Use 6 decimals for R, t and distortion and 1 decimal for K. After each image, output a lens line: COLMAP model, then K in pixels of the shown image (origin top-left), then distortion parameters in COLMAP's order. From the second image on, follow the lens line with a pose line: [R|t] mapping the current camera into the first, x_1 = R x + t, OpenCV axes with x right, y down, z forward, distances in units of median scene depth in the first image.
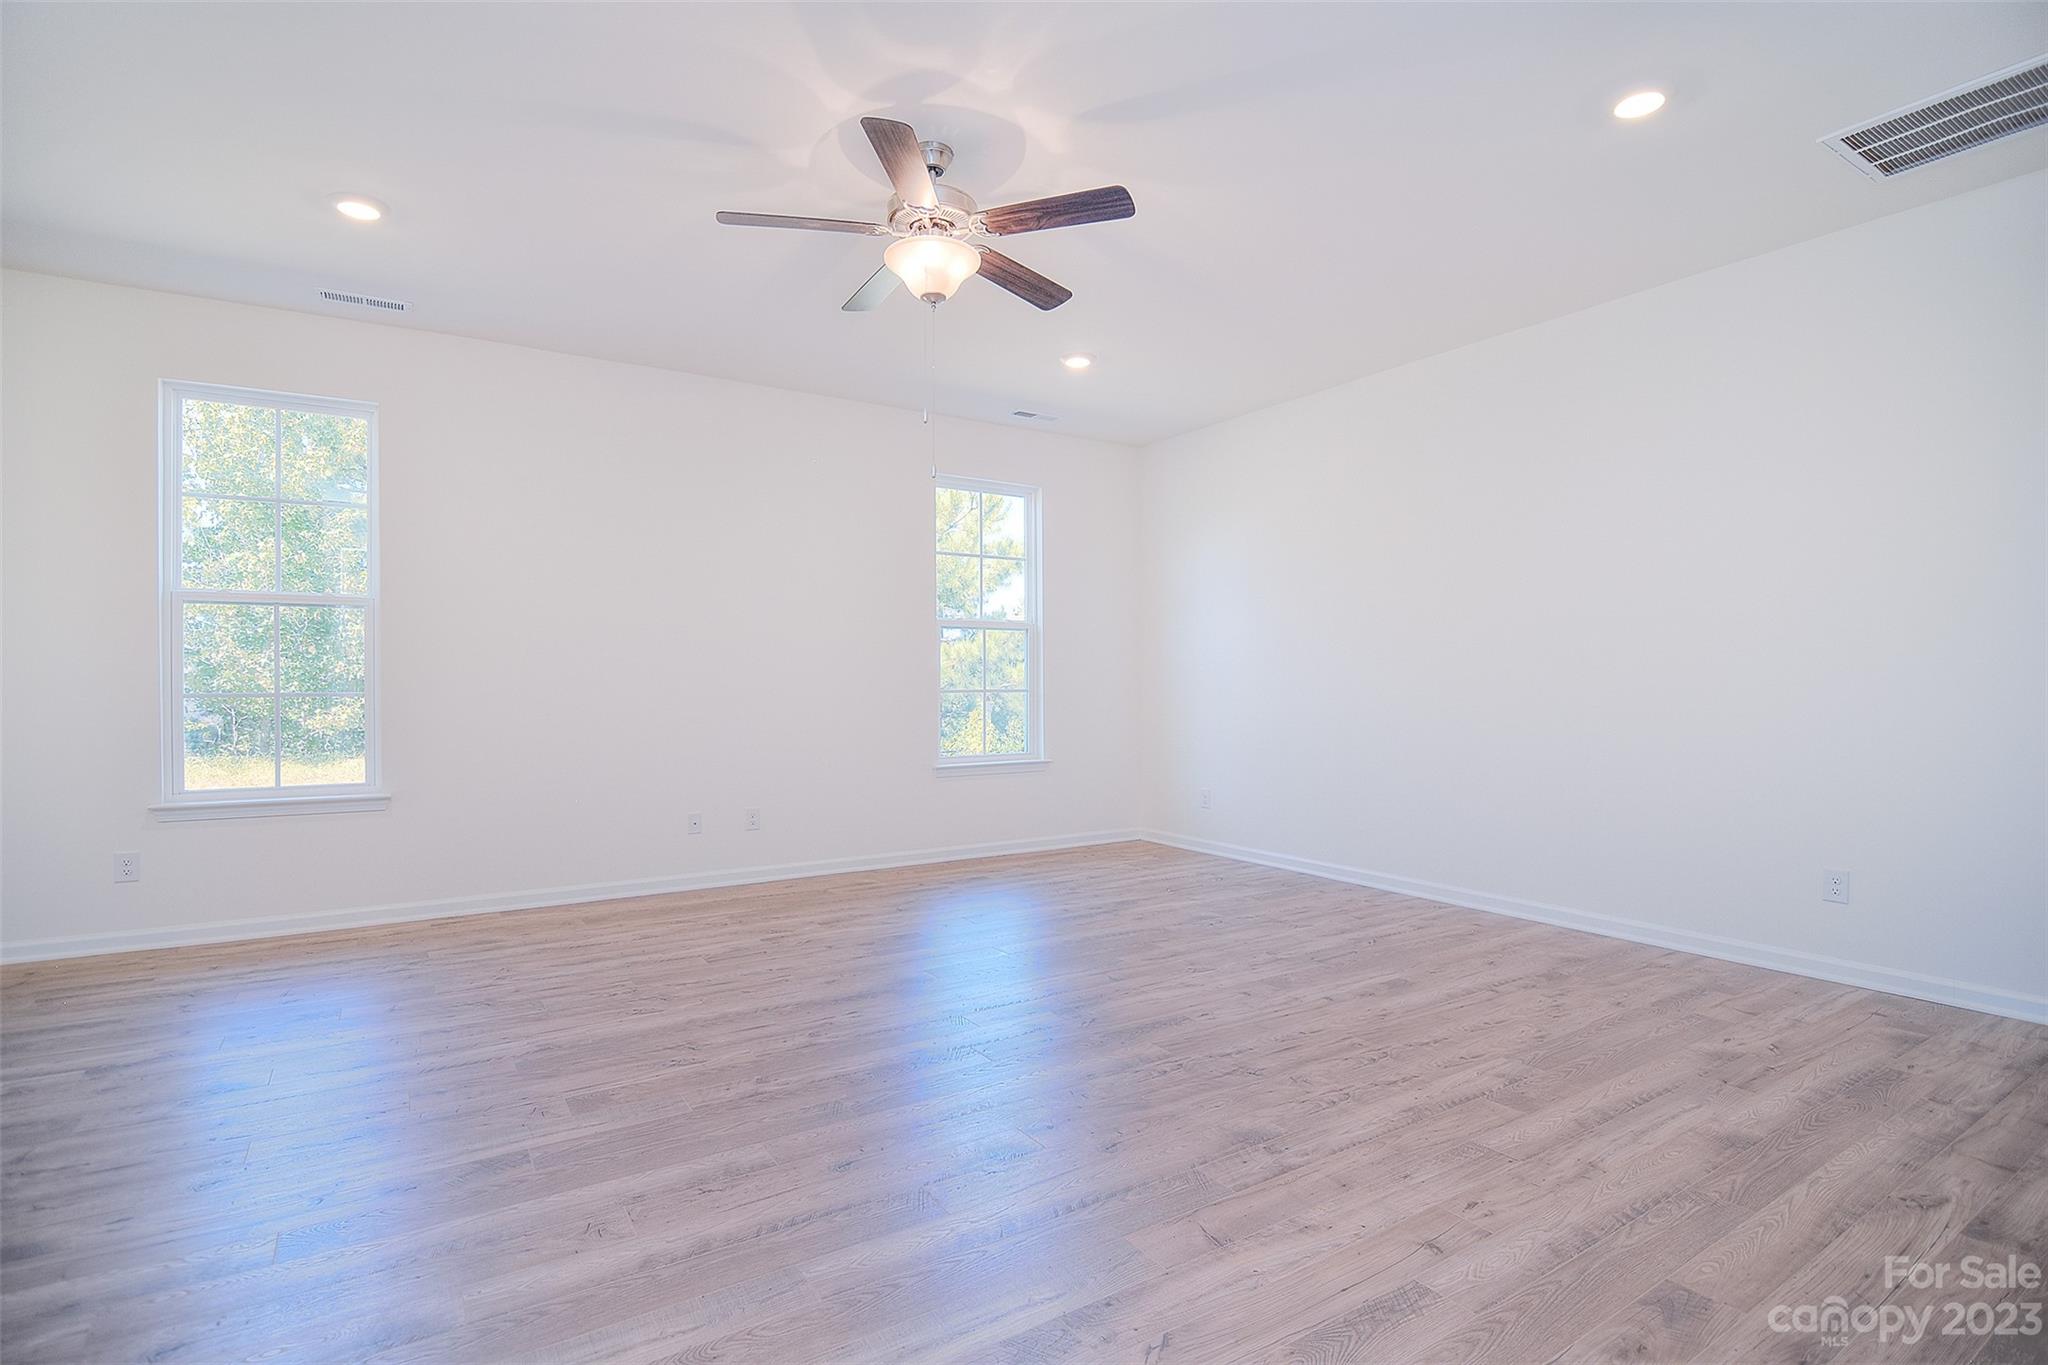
lens RADIAL K [[996.6, 0, 1027.8], [0, 996.6, 683.2], [0, 0, 1]] dist [-0.004326, -0.001417]
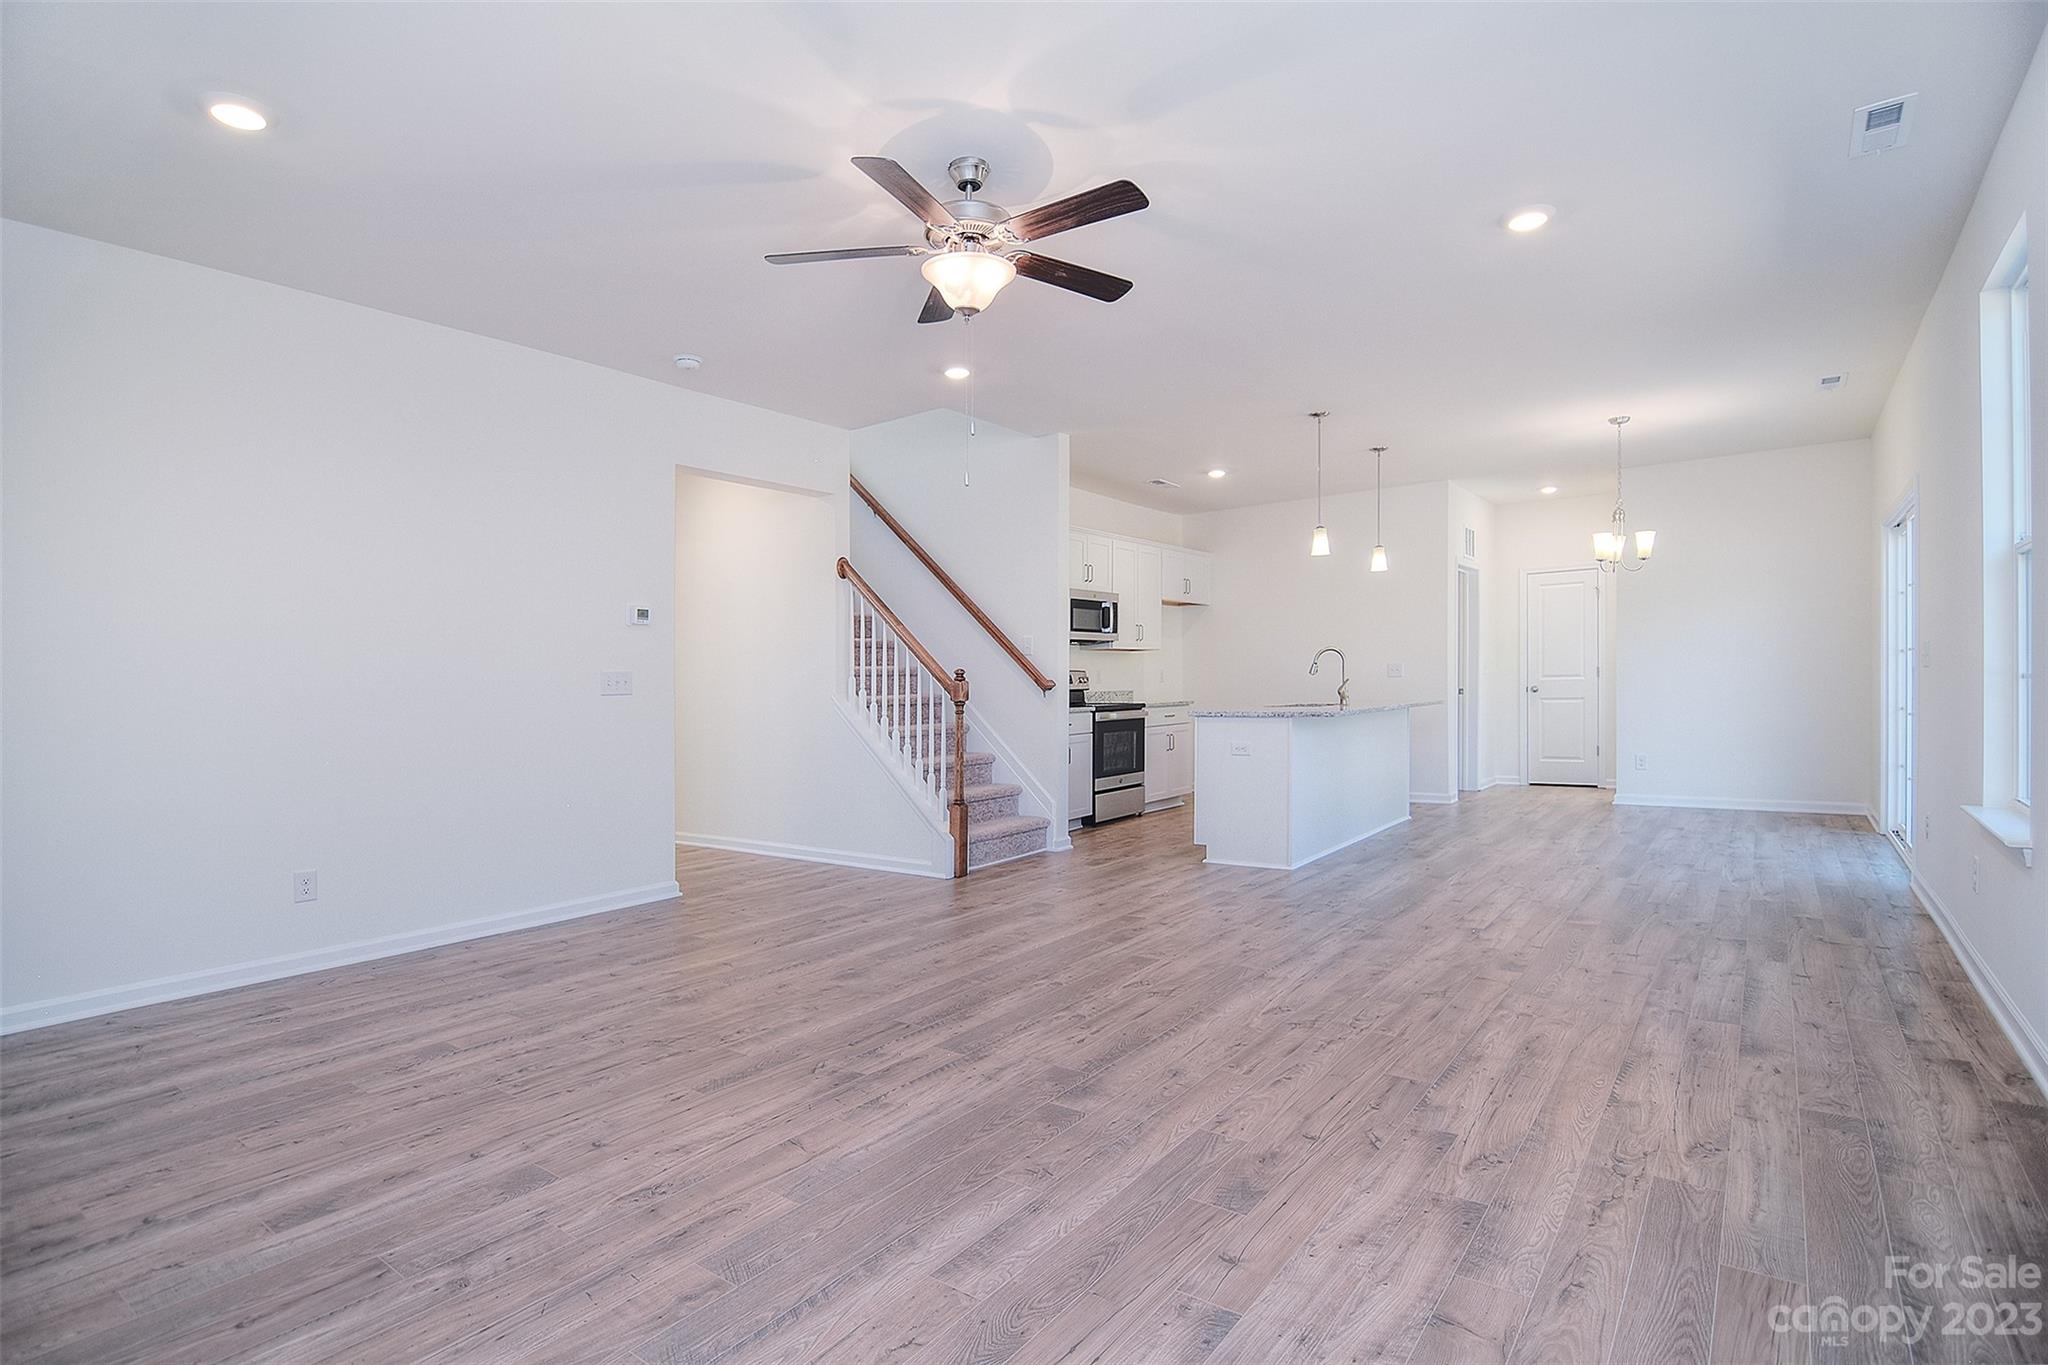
lens RADIAL K [[996.6, 0, 1026.5], [0, 996.6, 682.3], [0, 0, 1]] dist [-0.004326, -0.001417]
pose [[-0.936860, 0.024224, -0.348865, 0.195483], [0.025315, 0.999678, 0.001433, -0.001829], [0.348788, -0.007489, -0.937172, 1.972383]]
